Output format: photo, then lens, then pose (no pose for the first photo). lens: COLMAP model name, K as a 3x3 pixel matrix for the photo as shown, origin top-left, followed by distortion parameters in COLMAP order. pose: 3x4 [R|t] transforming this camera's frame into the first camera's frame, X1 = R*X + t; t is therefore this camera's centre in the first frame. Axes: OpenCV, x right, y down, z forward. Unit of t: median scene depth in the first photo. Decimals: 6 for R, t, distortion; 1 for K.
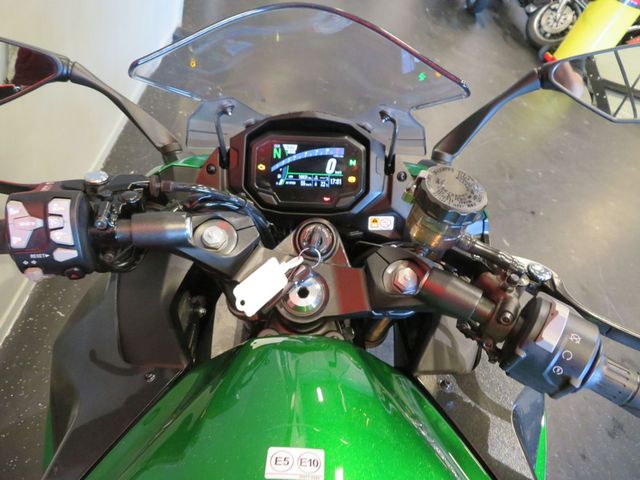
lens RADIAL K [[453.4, 0, 320.5], [0, 453.4, 239.7], [0, 0, 1]] dist [-0.009405, 0.001832]
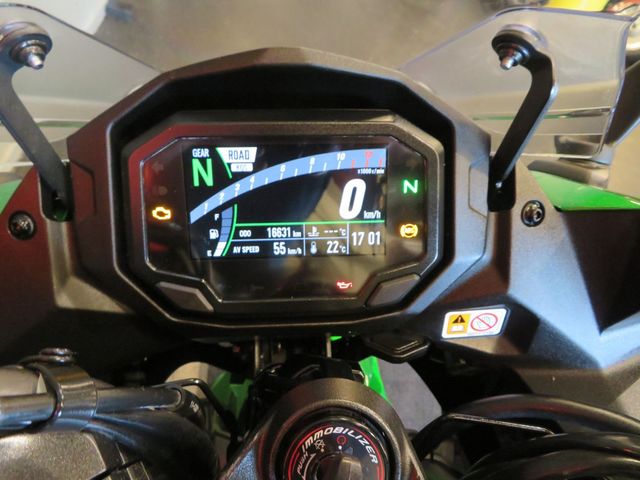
lens RADIAL K [[453.4, 0, 319.0], [0, 453.4, 239.2], [0, 0, 1]] dist [-0.009405, 0.001832]
pose [[0.996291, -0.064206, 0.057289, -0.027100], [0.062713, 0.997653, 0.027478, -0.141425], [-0.058919, -0.023784, 0.997979, 0.630573]]
